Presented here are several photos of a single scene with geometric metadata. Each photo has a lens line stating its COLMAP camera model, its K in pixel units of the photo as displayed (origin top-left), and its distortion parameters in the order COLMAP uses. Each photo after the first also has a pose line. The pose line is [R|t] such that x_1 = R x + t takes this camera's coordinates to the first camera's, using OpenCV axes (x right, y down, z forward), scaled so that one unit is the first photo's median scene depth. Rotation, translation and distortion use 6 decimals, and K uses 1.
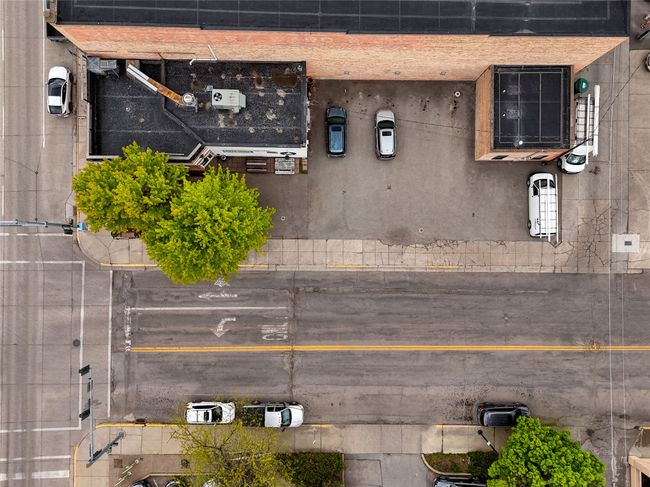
lens RADIAL K [[479.8, 0, 325.0], [0, 479.8, 243.5], [0, 0, 1]] dist [0.056091, -0.050823]
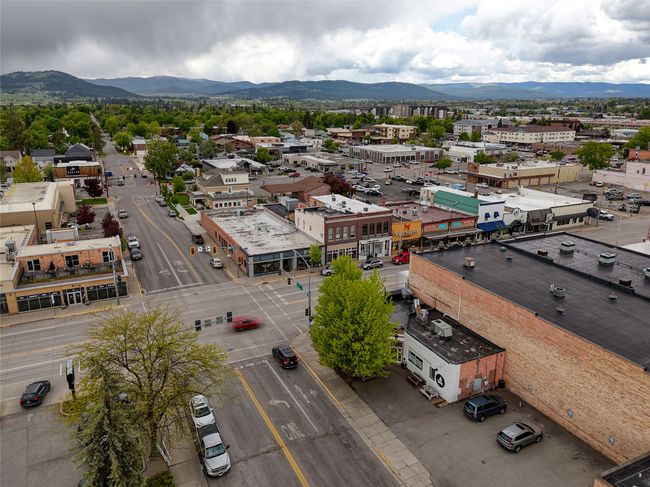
lens RADIAL K [[479.8, 0, 325.0], [0, 479.8, 243.5], [0, 0, 1]] dist [0.056091, -0.050823]
pose [[0.439237, 0.241797, -0.865220, 0.709789], [-0.898336, 0.126759, -0.420624, 0.498161], [0.007969, 0.962012, 0.272893, 0.341740]]
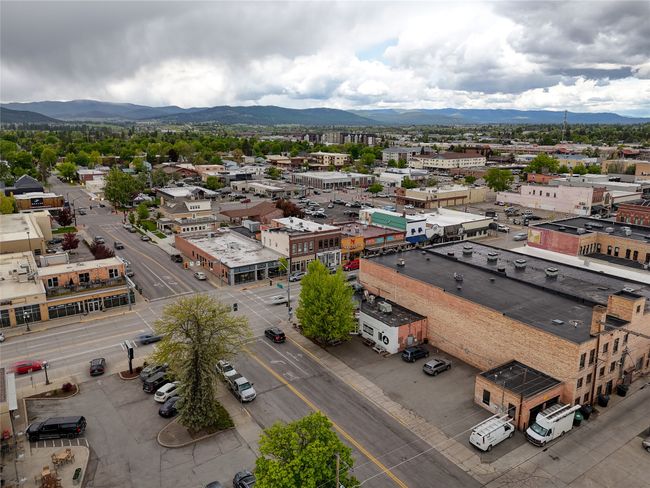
lens RADIAL K [[479.8, 0, 325.0], [0, 479.8, 244.0], [0, 0, 1]] dist [0.056091, -0.050823]
pose [[0.559339, 0.184118, -0.808233, 1.098057], [-0.828863, 0.137416, -0.542313, 0.855410], [0.011214, 0.973251, 0.229471, 0.251112]]
